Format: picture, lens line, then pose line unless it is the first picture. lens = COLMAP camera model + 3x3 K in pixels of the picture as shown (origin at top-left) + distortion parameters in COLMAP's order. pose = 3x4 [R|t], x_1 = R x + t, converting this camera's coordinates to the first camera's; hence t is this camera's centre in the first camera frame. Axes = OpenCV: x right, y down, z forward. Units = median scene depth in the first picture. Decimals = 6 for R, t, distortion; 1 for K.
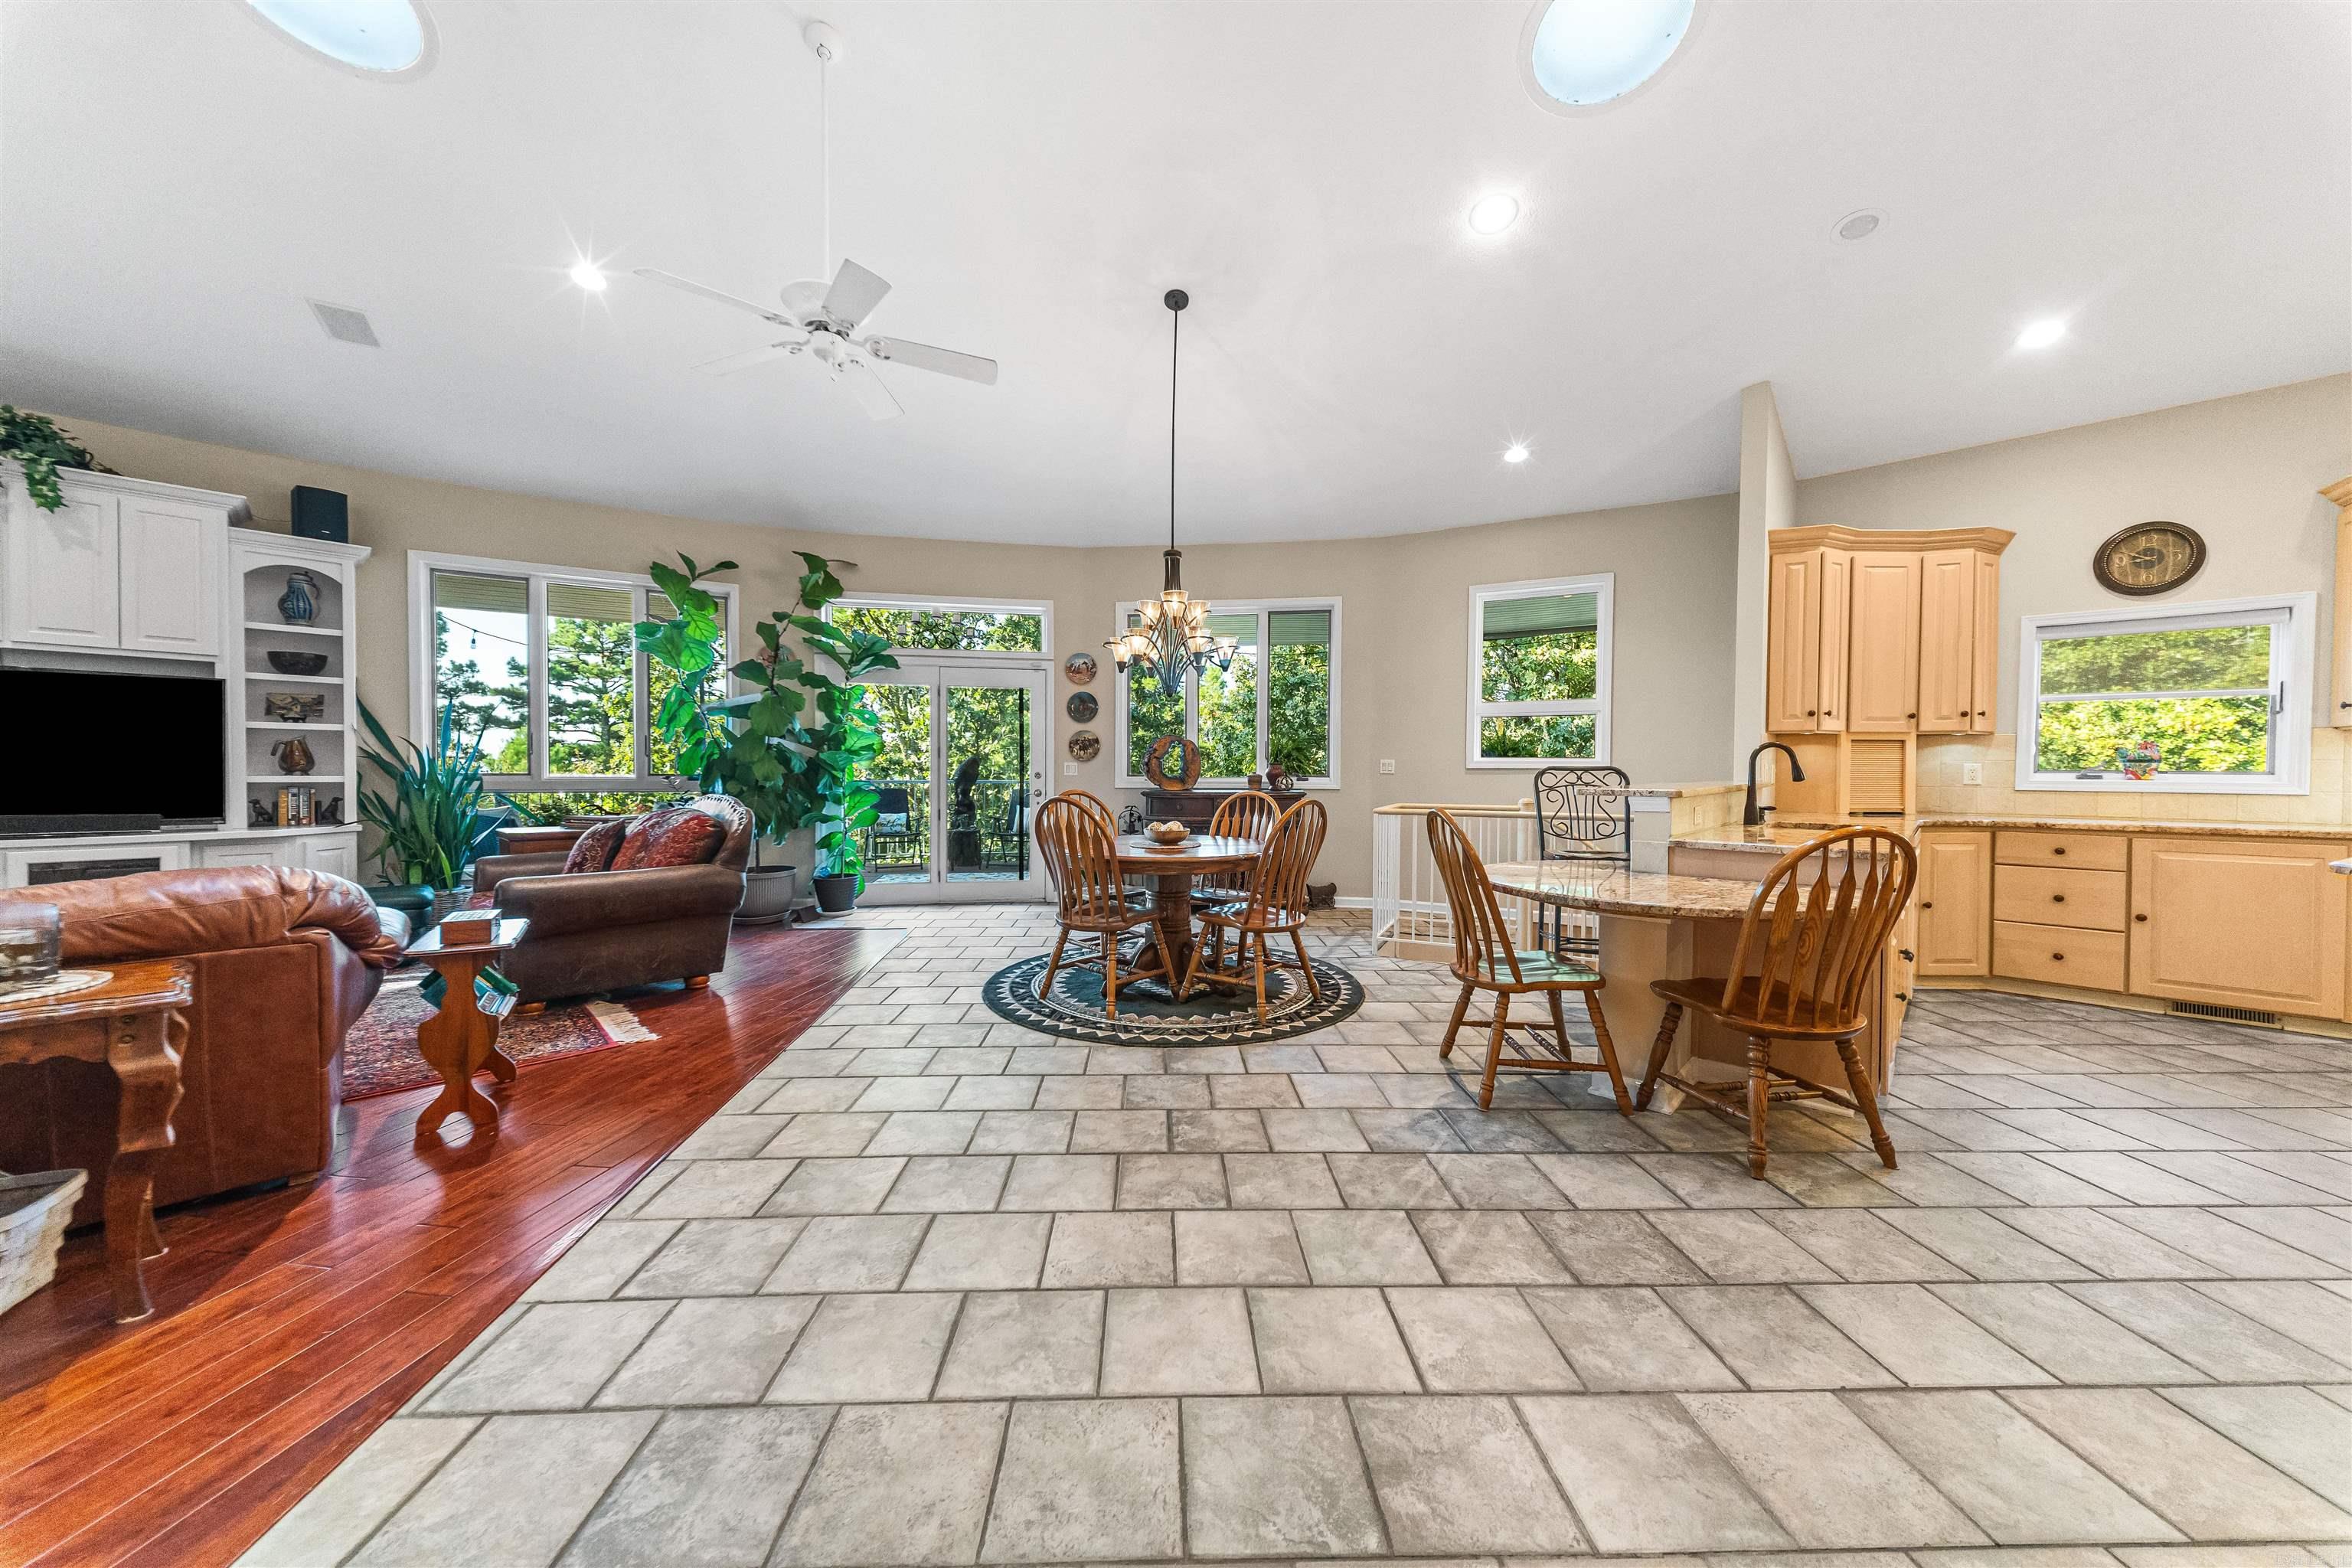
lens RADIAL K [[800.9, 0, 1170.4], [0, 800.9, 784.7], [0, 0, 1]] dist [0.011416, -0.004292]
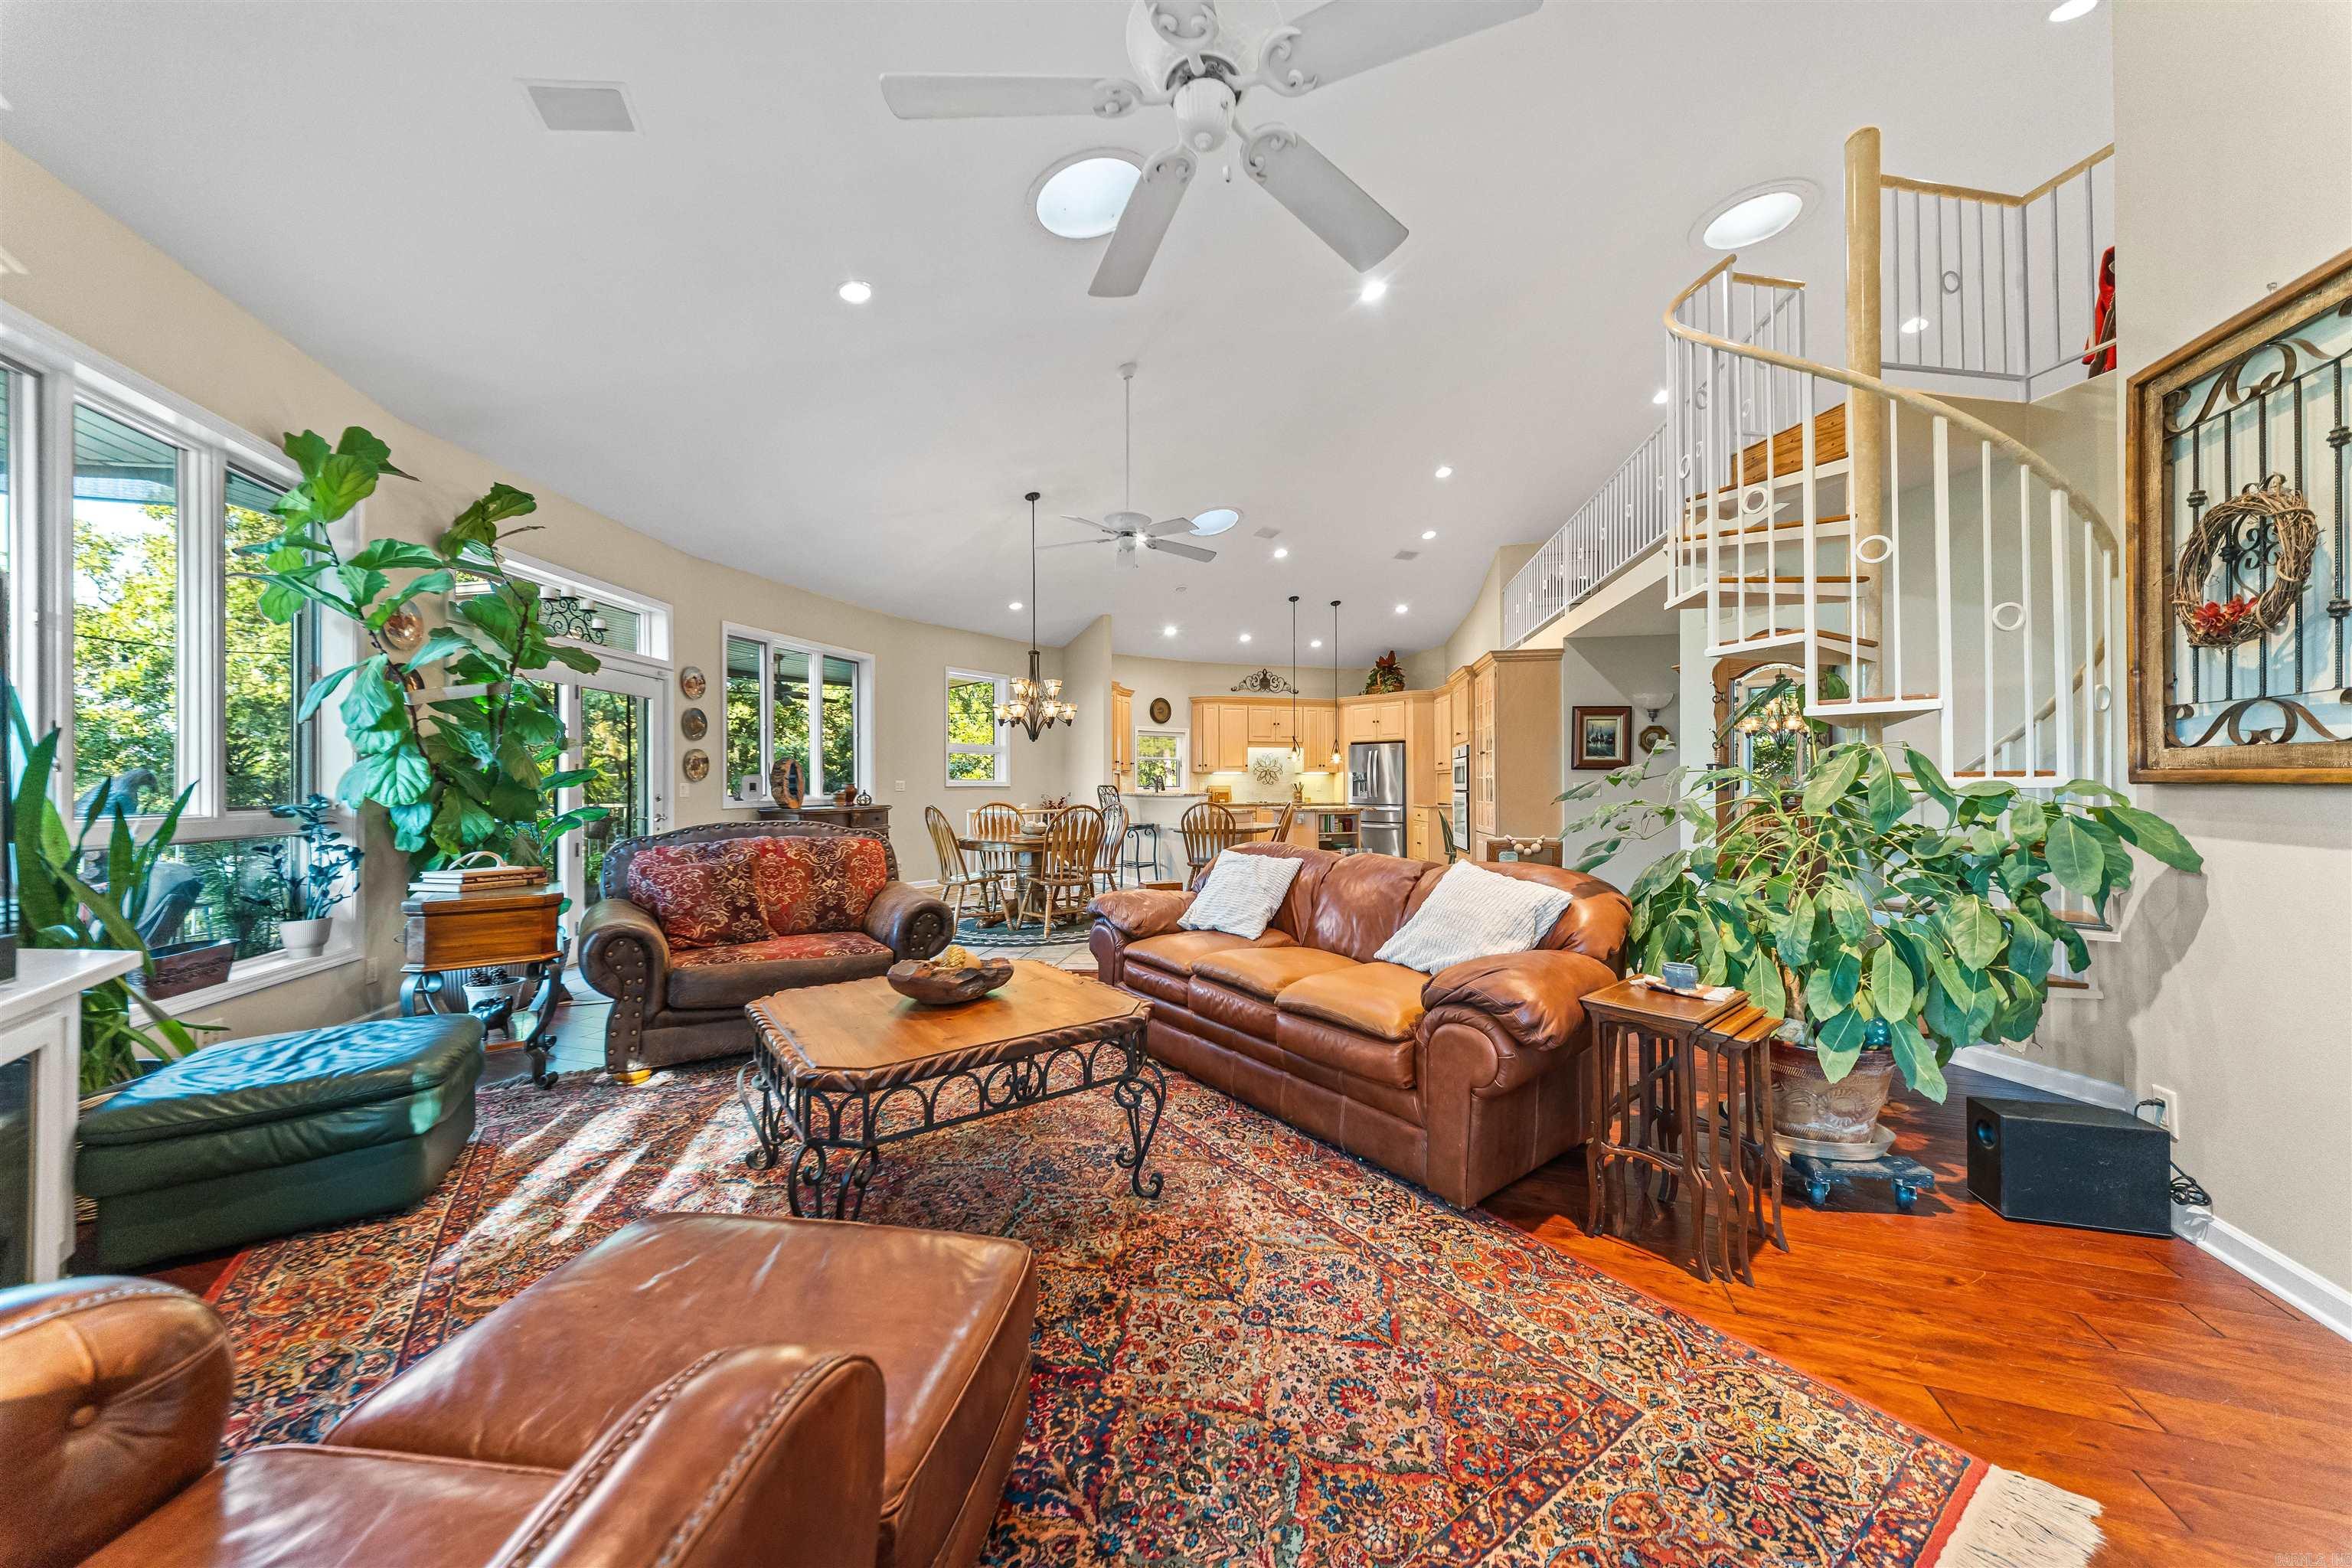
lens RADIAL K [[802.1, 0, 1176.0], [0, 802.1, 784.0], [0, 0, 1]] dist [0.028897, -0.010790]
pose [[0.183755, -0.002626, 0.982969, -1.440375], [0.024392, 0.999701, -0.001890, -0.016688], [-0.982669, 0.024324, 0.183764, 0.412695]]
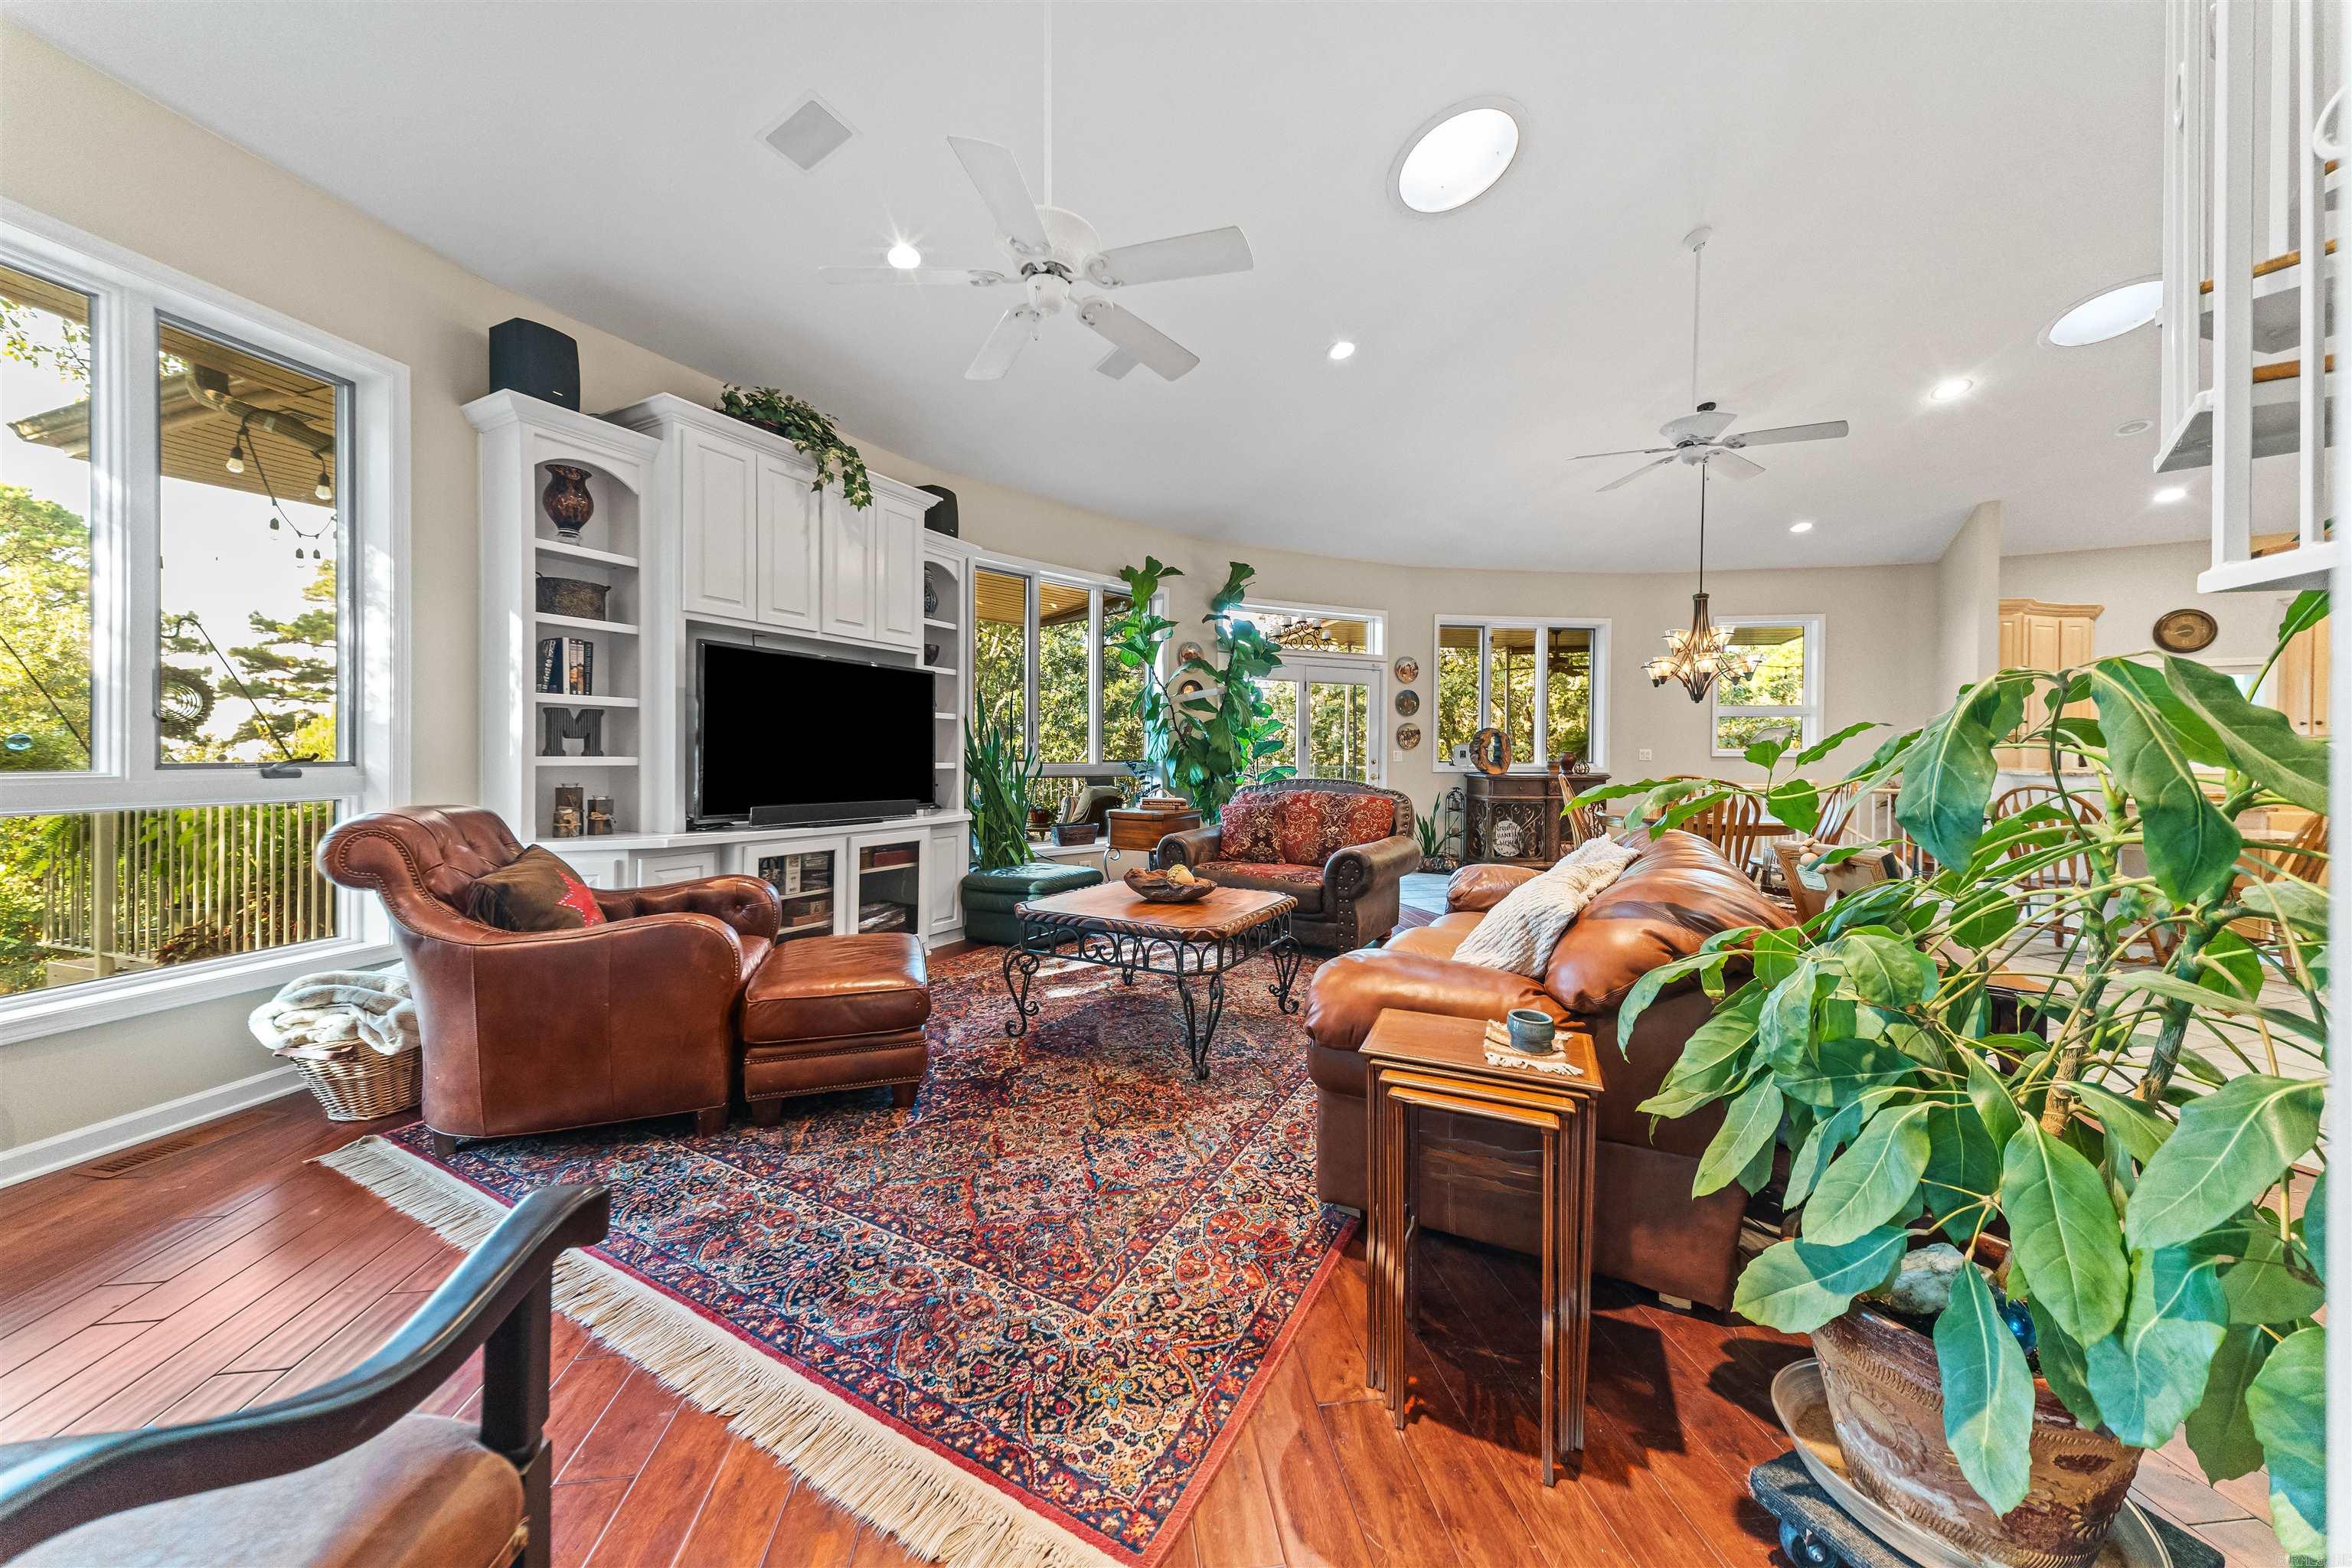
lens RADIAL K [[829.0, 0, 1197.8], [0, 829.0, 753.7], [0, 0, 1]] dist [0.045359, -0.018942]
pose [[0.964793, 0.002510, 0.262997, -1.107241], [0.002185, 0.999843, -0.017558, -0.003182], [-0.262999, 0.017515, 0.964637, -0.136070]]
